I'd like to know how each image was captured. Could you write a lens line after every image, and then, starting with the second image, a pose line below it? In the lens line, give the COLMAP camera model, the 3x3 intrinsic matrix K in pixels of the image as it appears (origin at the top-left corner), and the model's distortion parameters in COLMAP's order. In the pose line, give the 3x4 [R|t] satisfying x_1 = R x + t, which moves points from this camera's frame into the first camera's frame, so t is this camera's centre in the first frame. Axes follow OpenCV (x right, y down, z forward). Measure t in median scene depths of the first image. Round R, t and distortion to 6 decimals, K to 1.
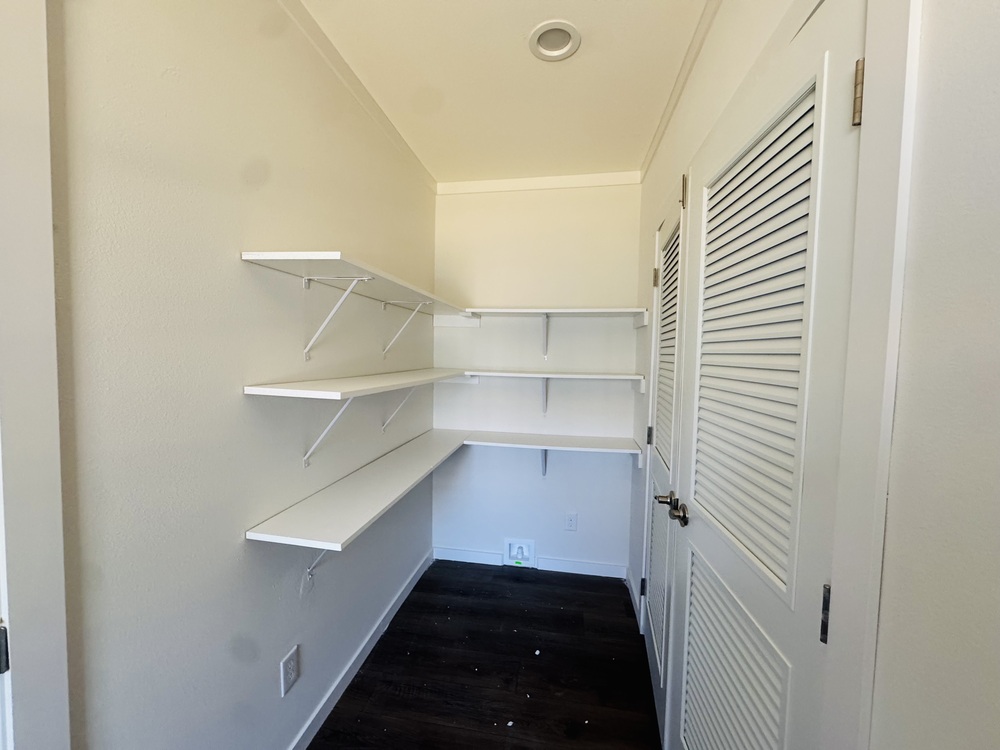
lens RADIAL K [[403.1, 0, 497.0], [0, 403.1, 375.2], [0, 0, 1]] dist [0.001607, 0.000366]
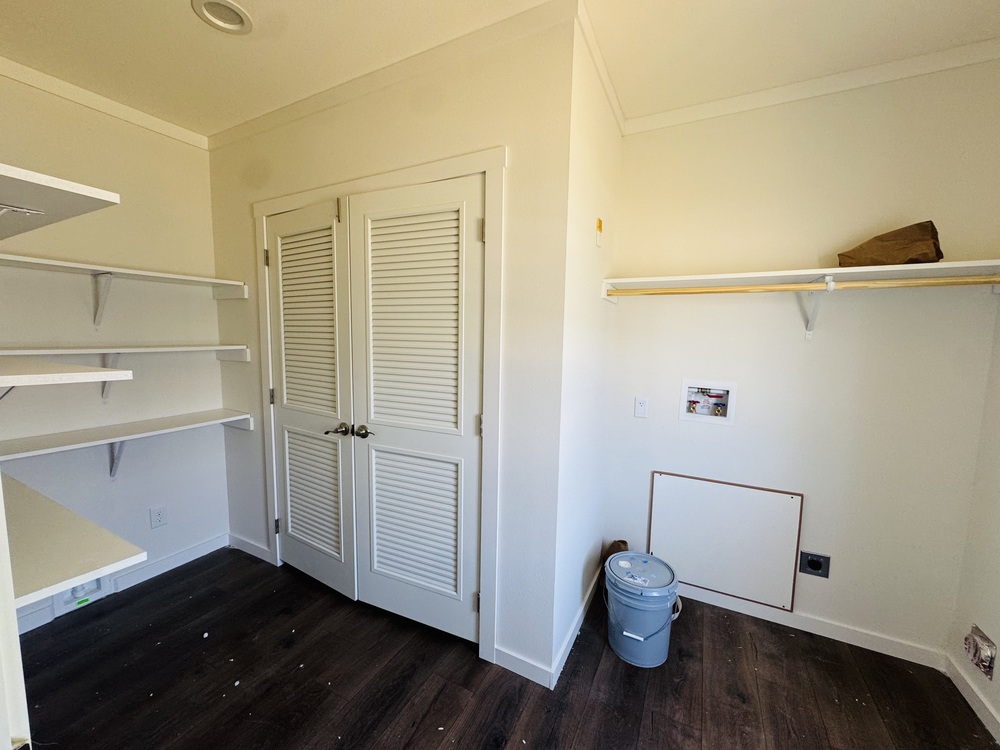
lens RADIAL K [[403.1, 0, 501.0], [0, 403.1, 376.7], [0, 0, 1]] dist [0.001607, 0.000366]
pose [[0.296618, -0.108133, 0.948855, -0.431914], [0.042612, 0.994078, 0.099965, 0.004821], [-0.954045, 0.010781, 0.299469, 0.023764]]
